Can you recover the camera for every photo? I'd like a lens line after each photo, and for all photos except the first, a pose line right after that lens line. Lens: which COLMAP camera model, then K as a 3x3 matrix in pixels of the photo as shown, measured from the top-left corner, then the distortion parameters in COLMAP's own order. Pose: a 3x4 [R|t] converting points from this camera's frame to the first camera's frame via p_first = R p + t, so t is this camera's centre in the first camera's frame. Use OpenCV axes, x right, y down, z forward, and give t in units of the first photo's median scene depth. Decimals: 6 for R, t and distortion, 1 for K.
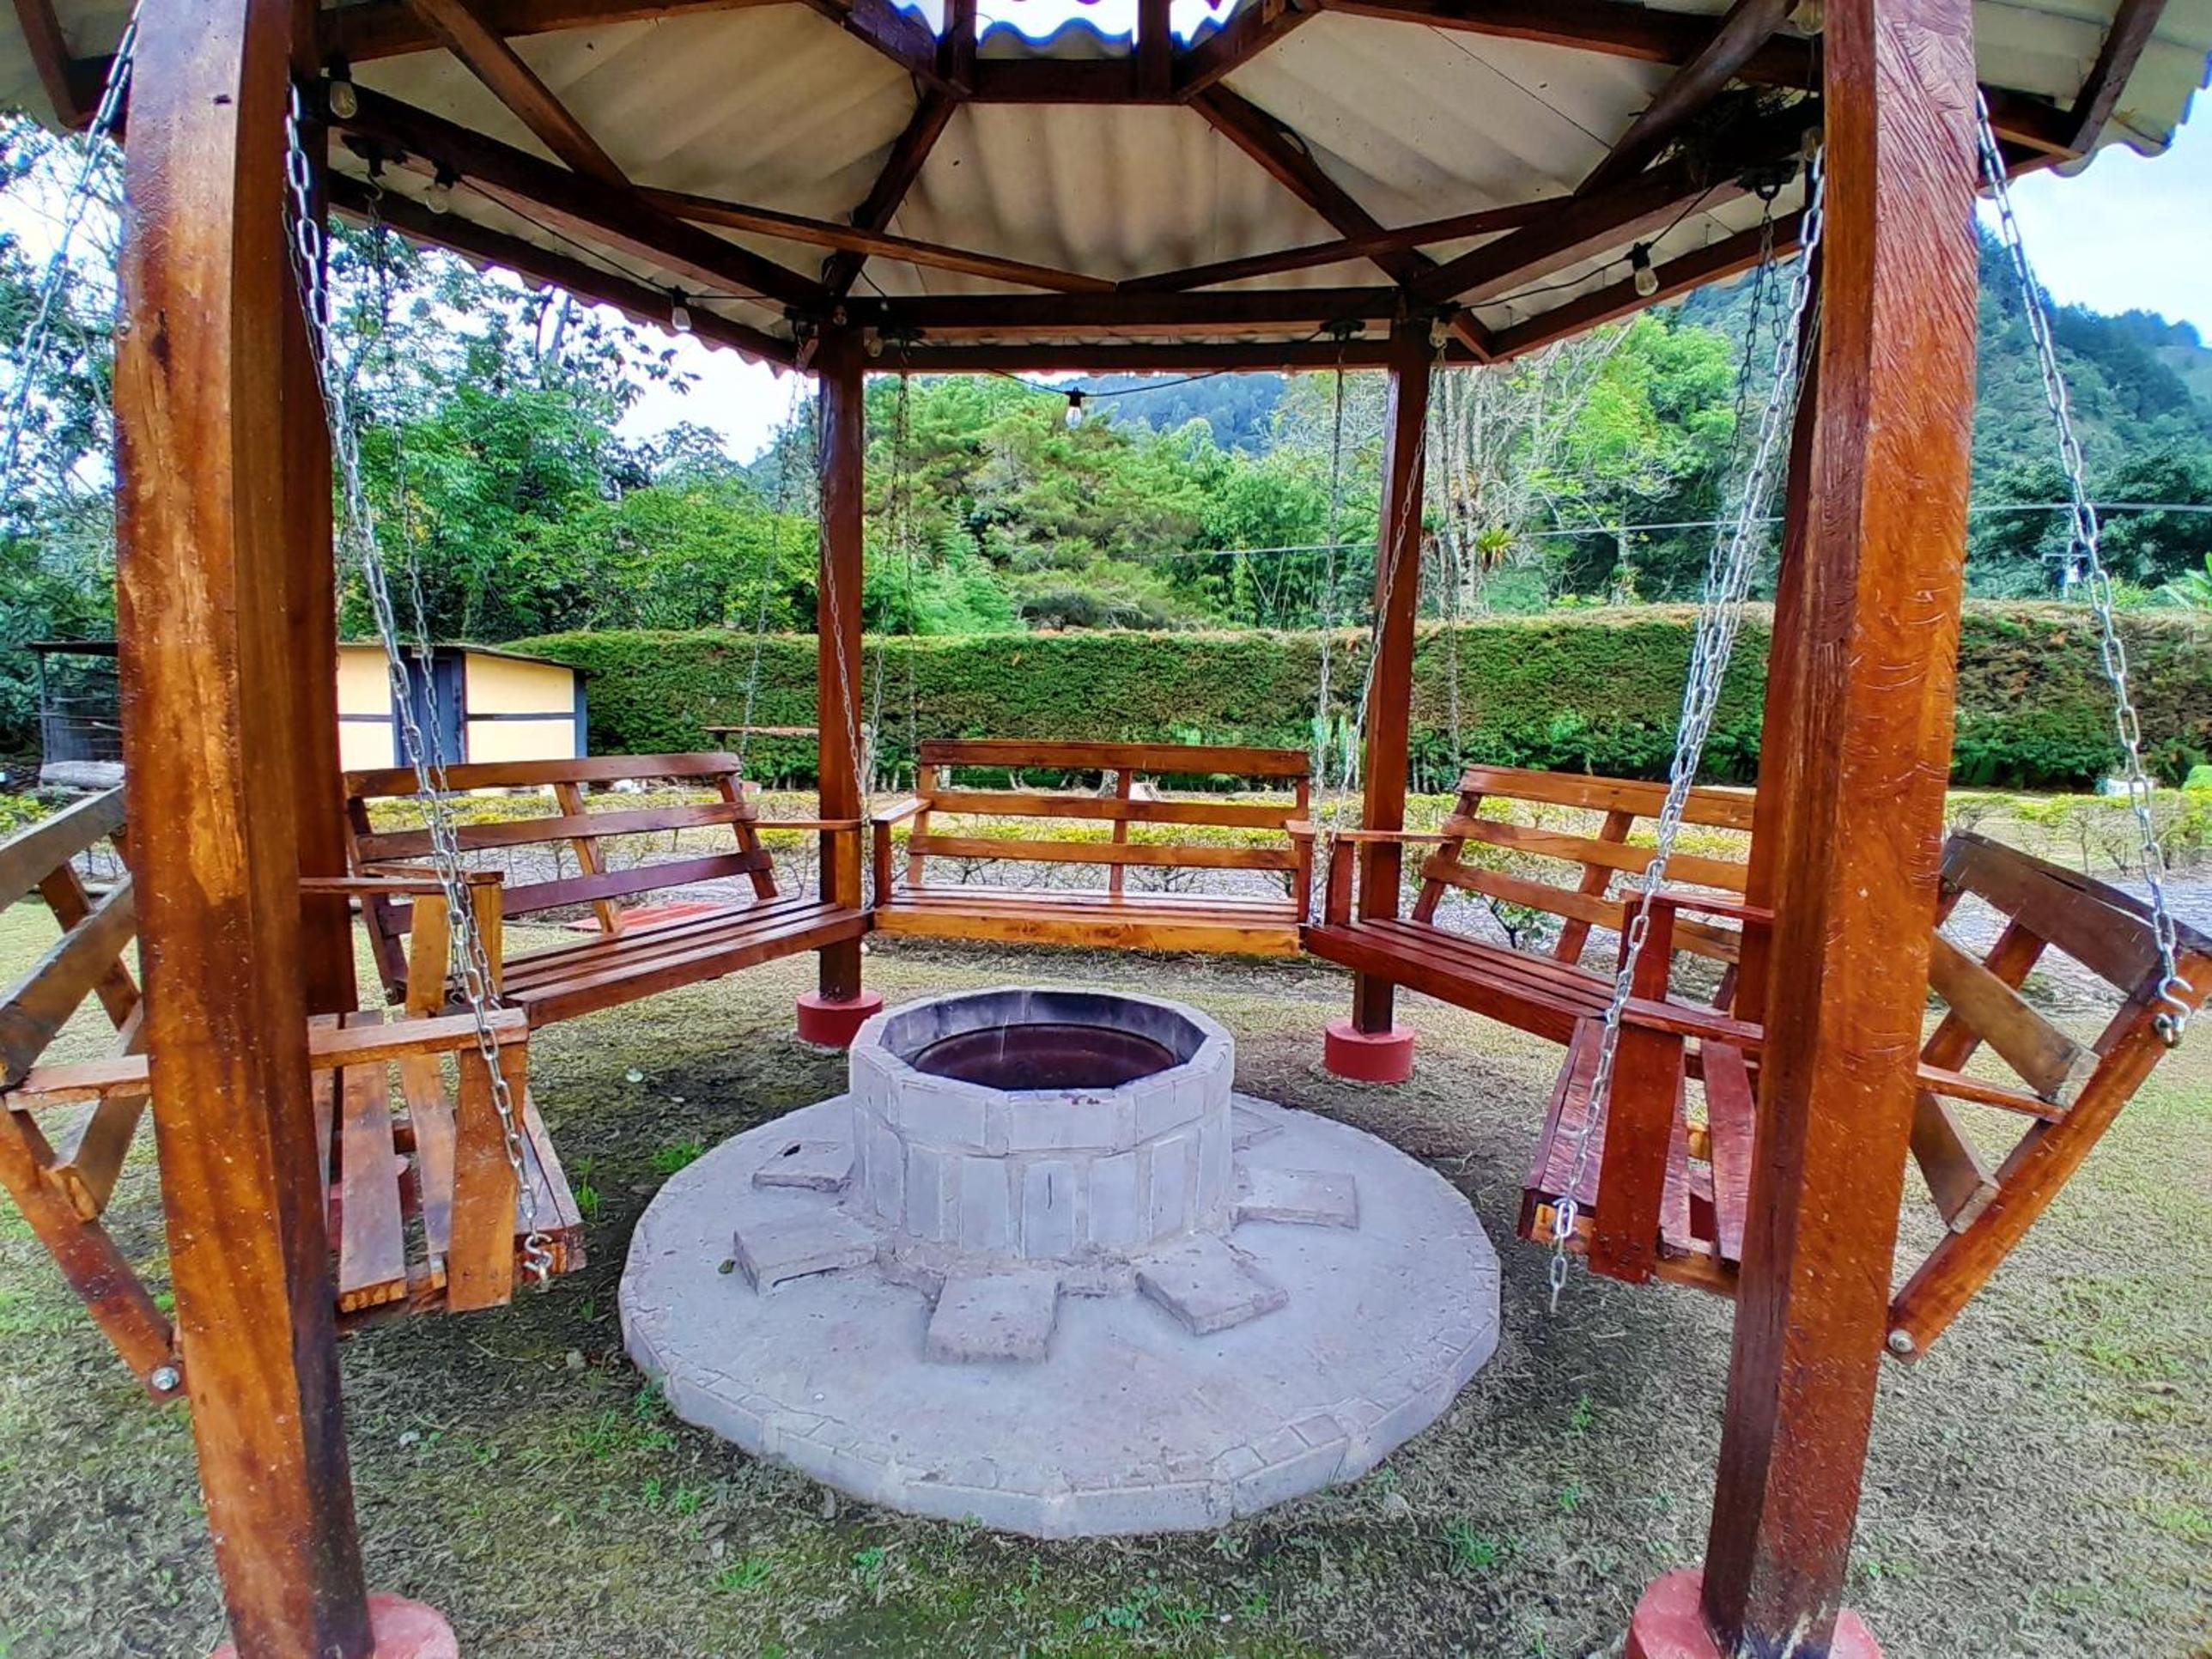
lens RADIAL K [[1106.6, 0, 1107.8], [0, 1106.6, 838.3], [0, 0, 1]] dist [-0.004838, -0.040930]
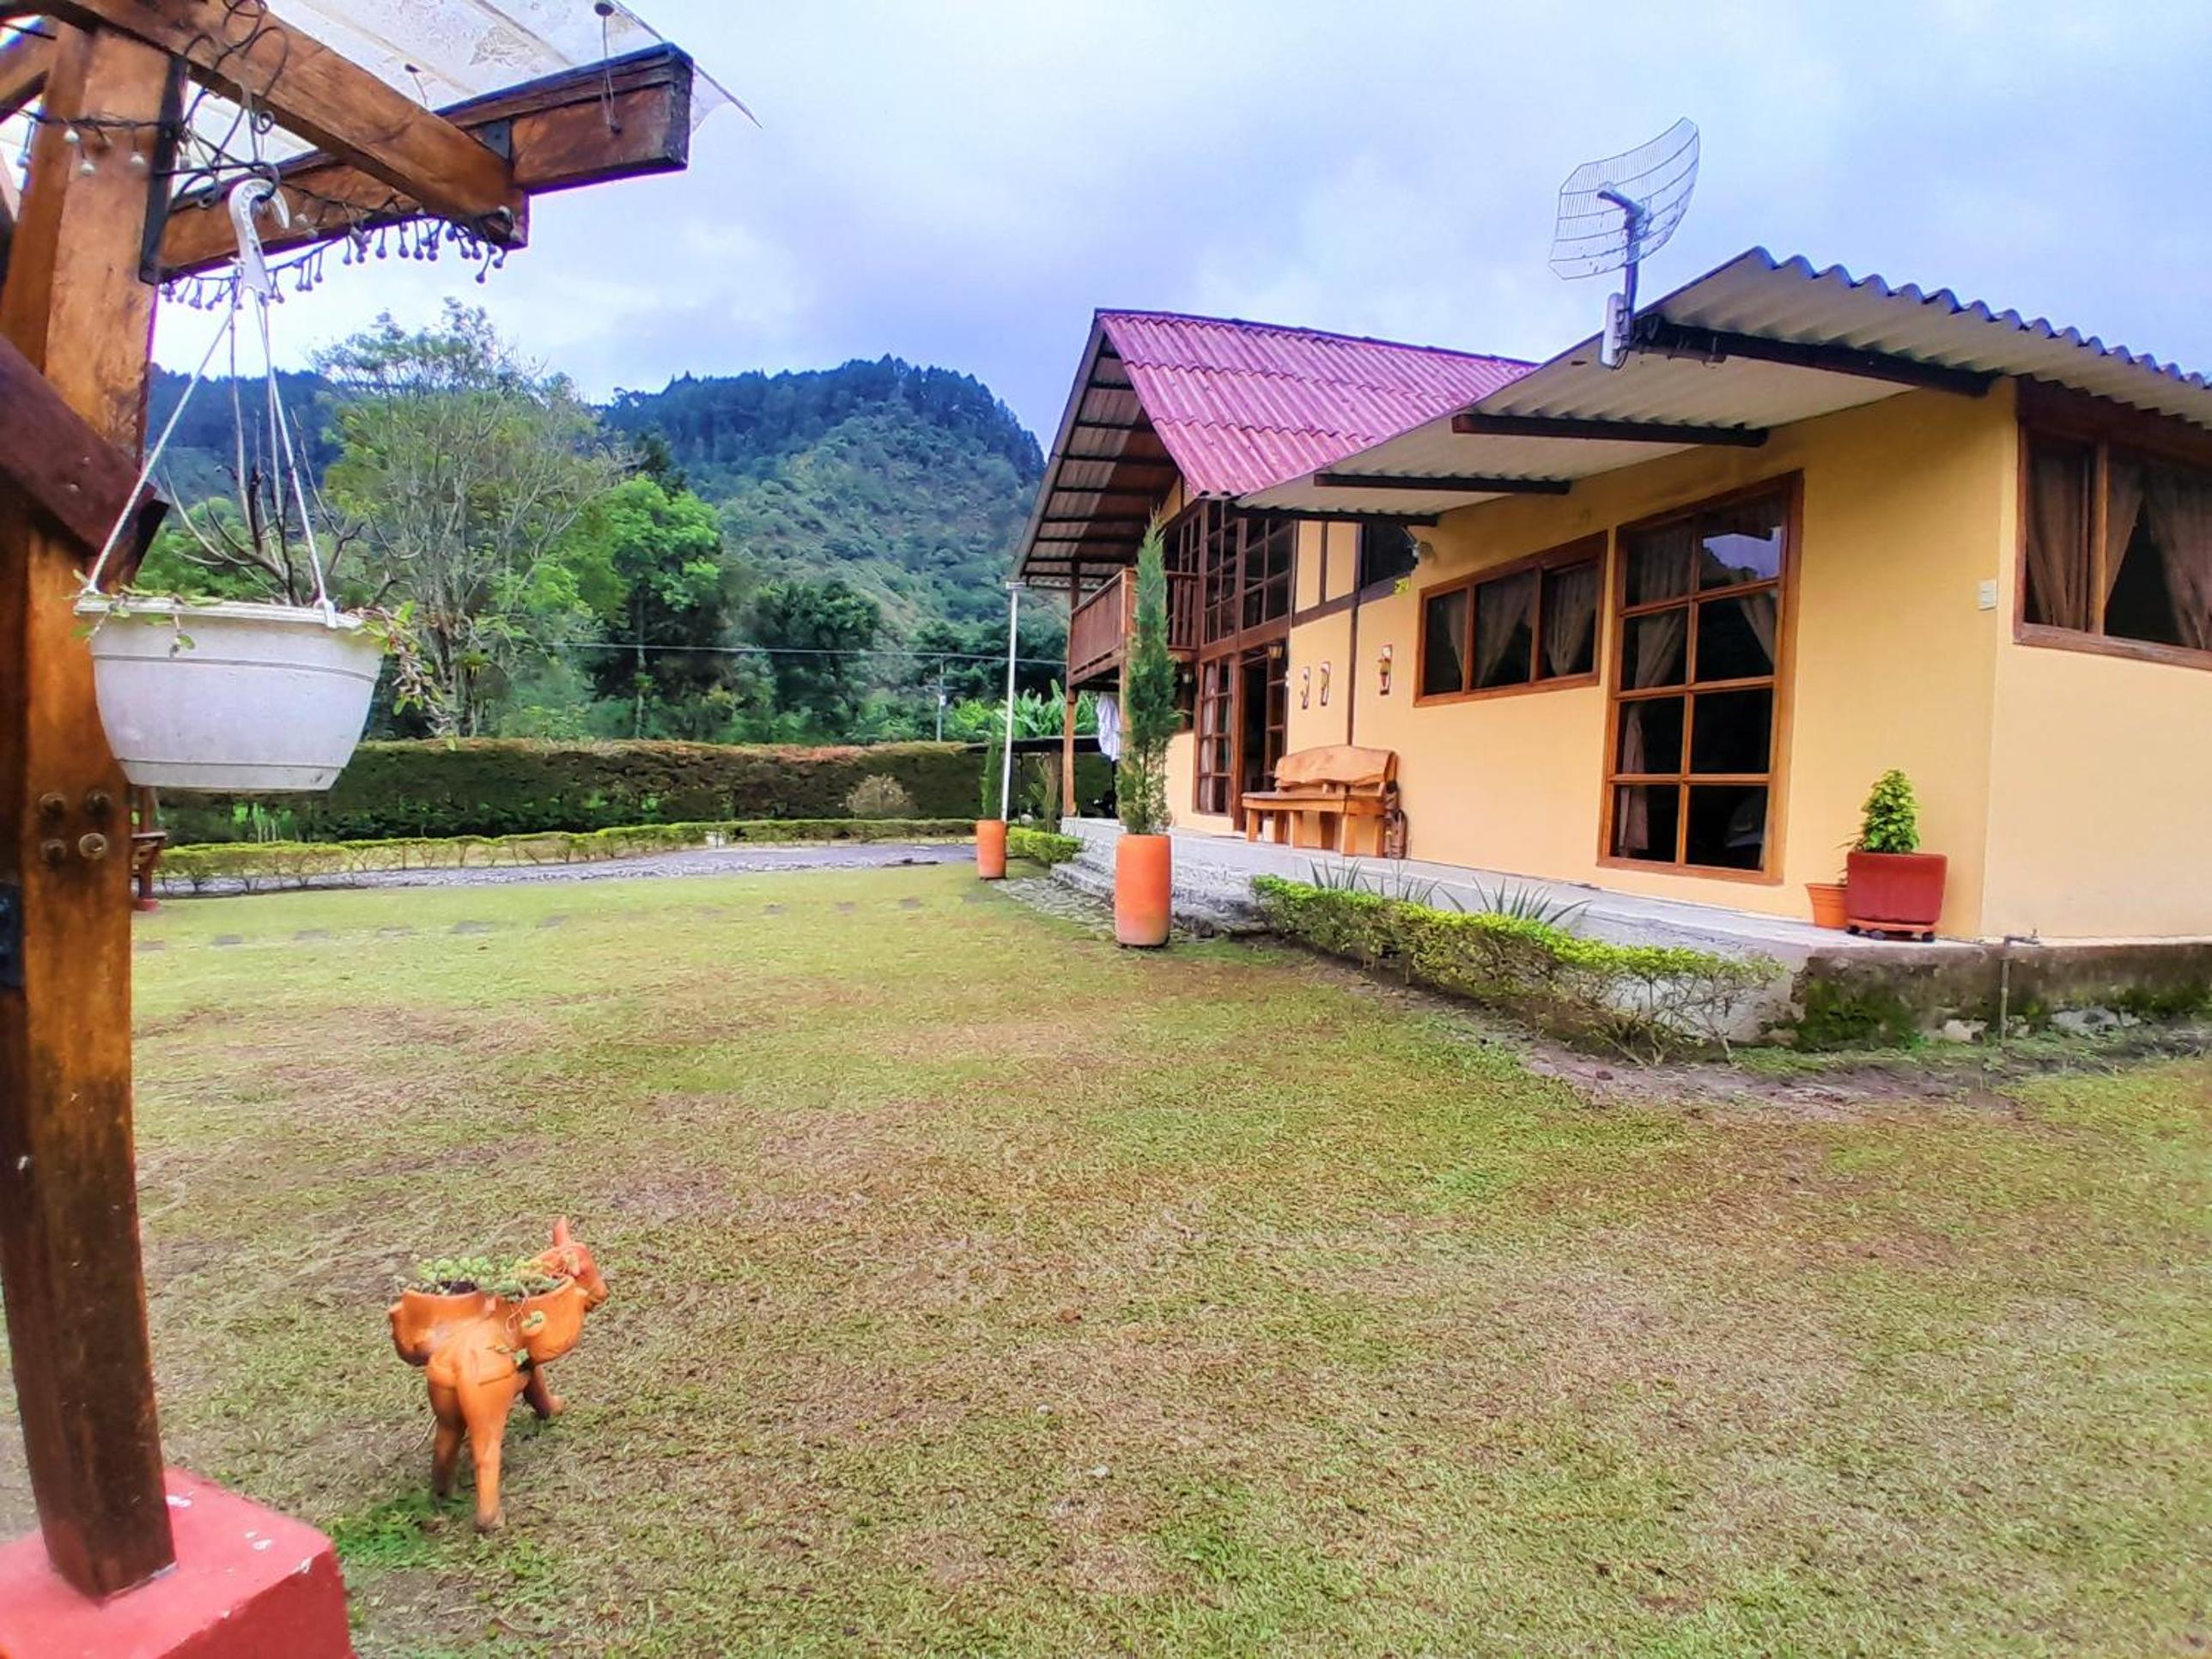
lens RADIAL K [[1106.6, 0, 1101.8], [0, 1106.6, 835.8], [0, 0, 1]] dist [-0.004838, -0.040930]
pose [[0.744671, -0.021558, 0.667084, 0.025164], [0.068395, 0.996681, -0.044140, 0.025429], [-0.663918, 0.078495, 0.743674, -0.278832]]
